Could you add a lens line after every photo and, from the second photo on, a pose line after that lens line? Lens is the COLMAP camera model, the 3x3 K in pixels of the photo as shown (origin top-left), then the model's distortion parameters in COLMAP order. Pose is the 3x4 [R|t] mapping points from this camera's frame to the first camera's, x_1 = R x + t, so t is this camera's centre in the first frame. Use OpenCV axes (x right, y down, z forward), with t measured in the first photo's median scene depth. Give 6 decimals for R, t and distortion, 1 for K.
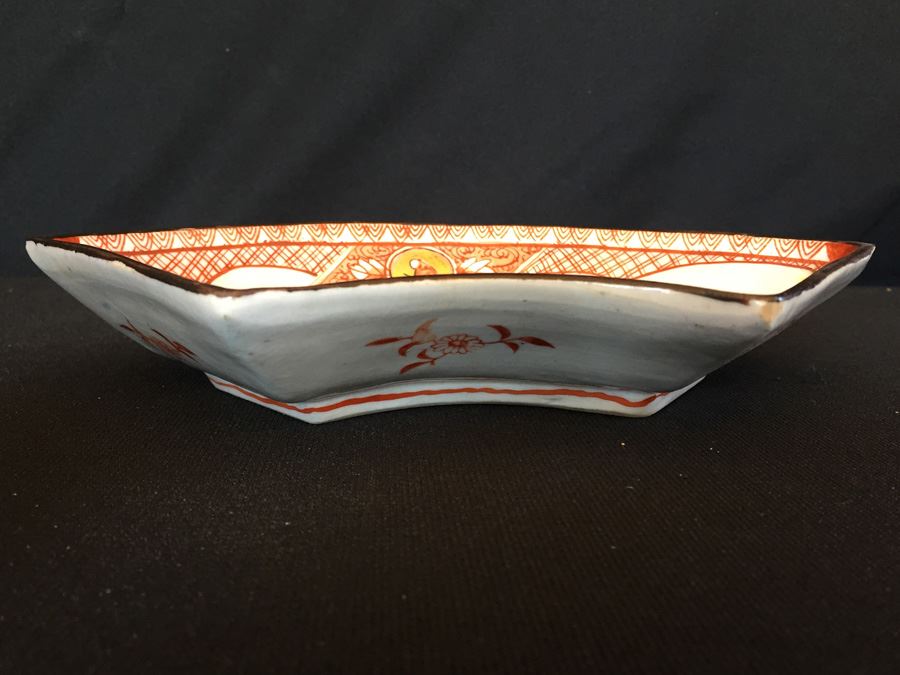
lens RADIAL K [[852.6, 0, 441.3], [0, 852.6, 332.1], [0, 0, 1]] dist [0.079198, -0.158565]
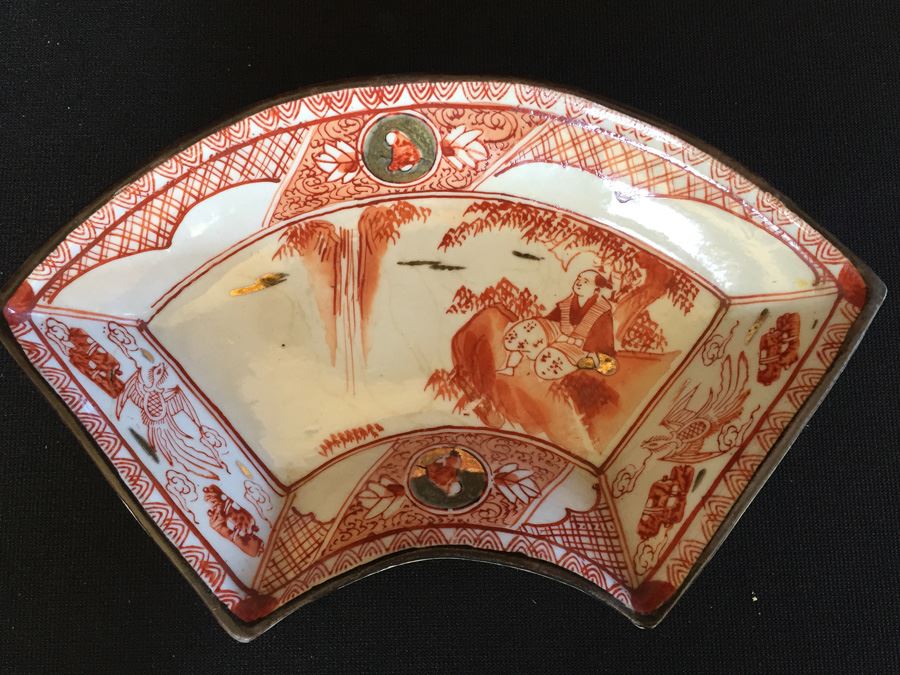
lens RADIAL K [[852.6, 0, 441.3], [0, 852.6, 332.1], [0, 0, 1]] dist [0.079198, -0.158565]
pose [[0.999314, 0.034528, -0.013413, 0.036181], [0.000359, 0.353071, 0.935596, -0.803149], [0.037040, -0.934959, 0.352816, 0.528233]]
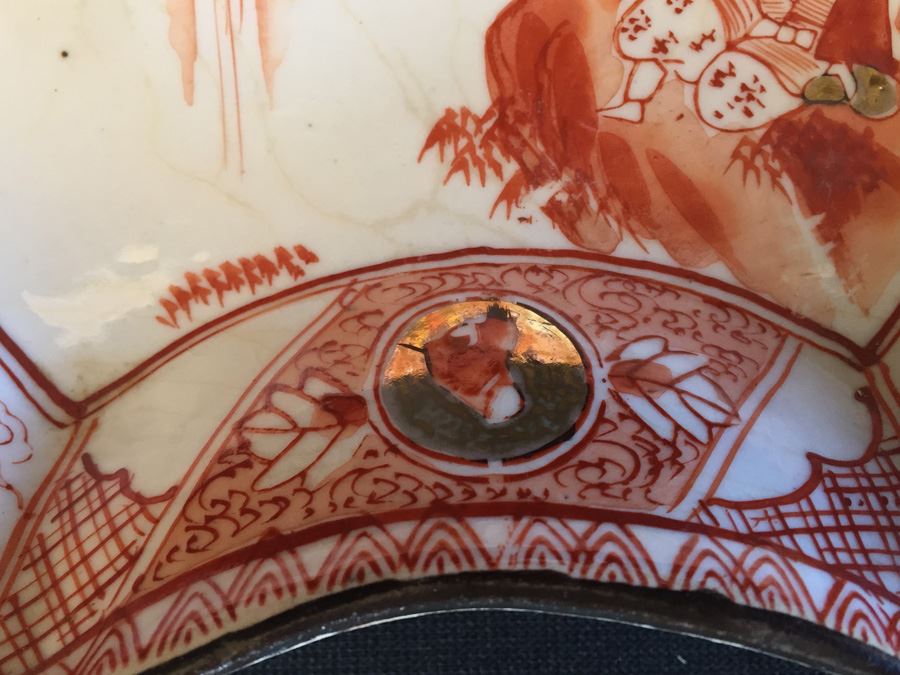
lens RADIAL K [[852.6, 0, 441.3], [0, 852.6, 332.1], [0, 0, 1]] dist [0.079198, -0.158565]
pose [[0.999623, 0.025902, -0.009127, 0.023728], [0.002167, 0.256893, 0.966437, -0.293815], [0.027377, -0.966093, 0.256740, 0.621679]]
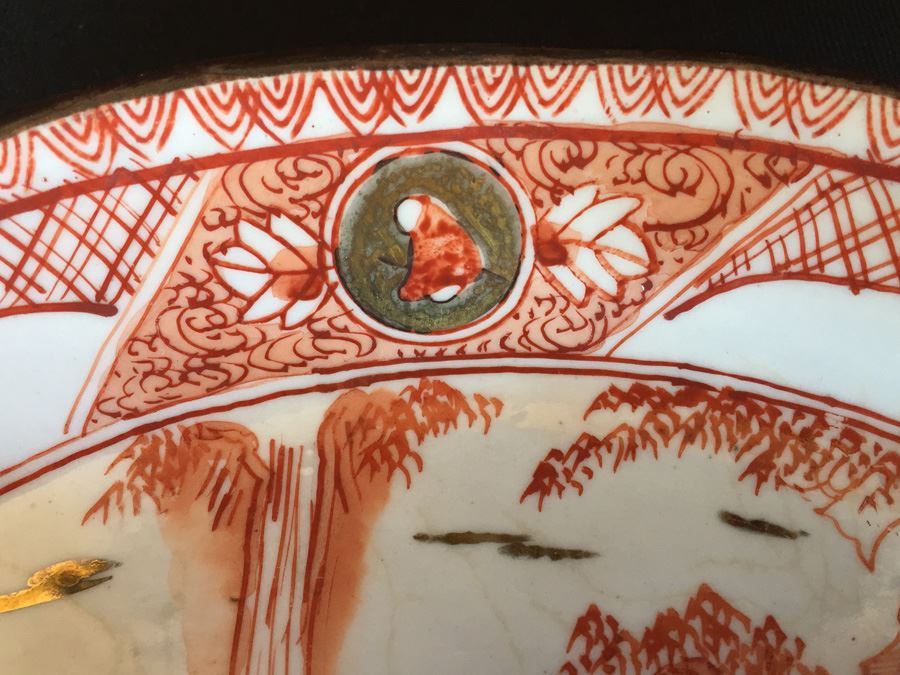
lens RADIAL K [[852.6, 0, 441.3], [0, 852.6, 332.1], [0, 0, 1]] dist [0.079198, -0.158565]
pose [[0.998161, 0.046241, -0.039201, -0.003542], [0.001321, 0.629911, 0.776666, -0.311931], [0.060607, -0.775289, 0.628692, 0.757436]]
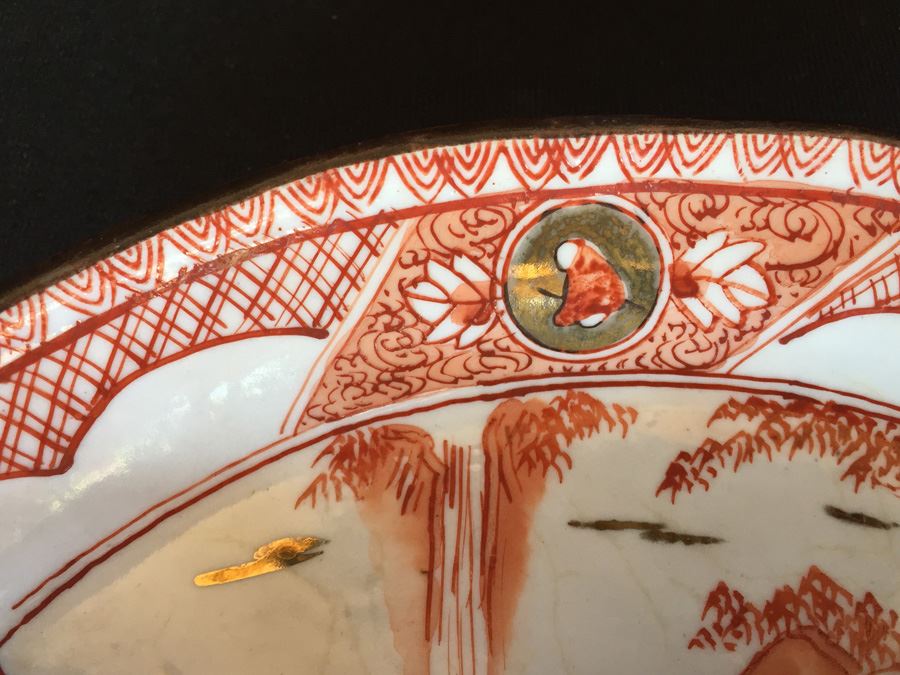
lens RADIAL K [[852.6, 0, 441.3], [0, 852.6, 332.1], [0, 0, 1]] dist [0.079198, -0.158565]
pose [[0.996796, 0.056790, -0.056326, -0.065379], [0.009974, 0.610456, 0.791987, -0.376146], [0.079361, -0.790011, 0.607934, 0.726576]]
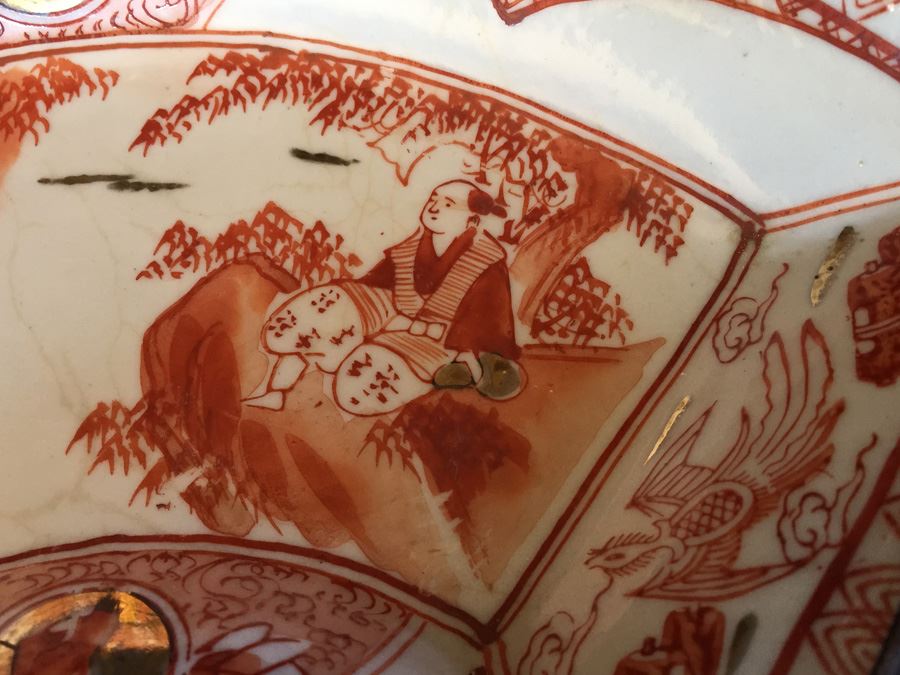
lens RADIAL K [[855.5, 0, 450.0], [0, 855.5, 337.5], [0, 0, 1]] dist [0.068134, -0.160942]
pose [[0.999927, -0.005579, 0.010696, 0.166808], [-0.006441, 0.502789, 0.864385, -0.319362], [-0.010200, -0.864391, 0.502716, 0.633373]]
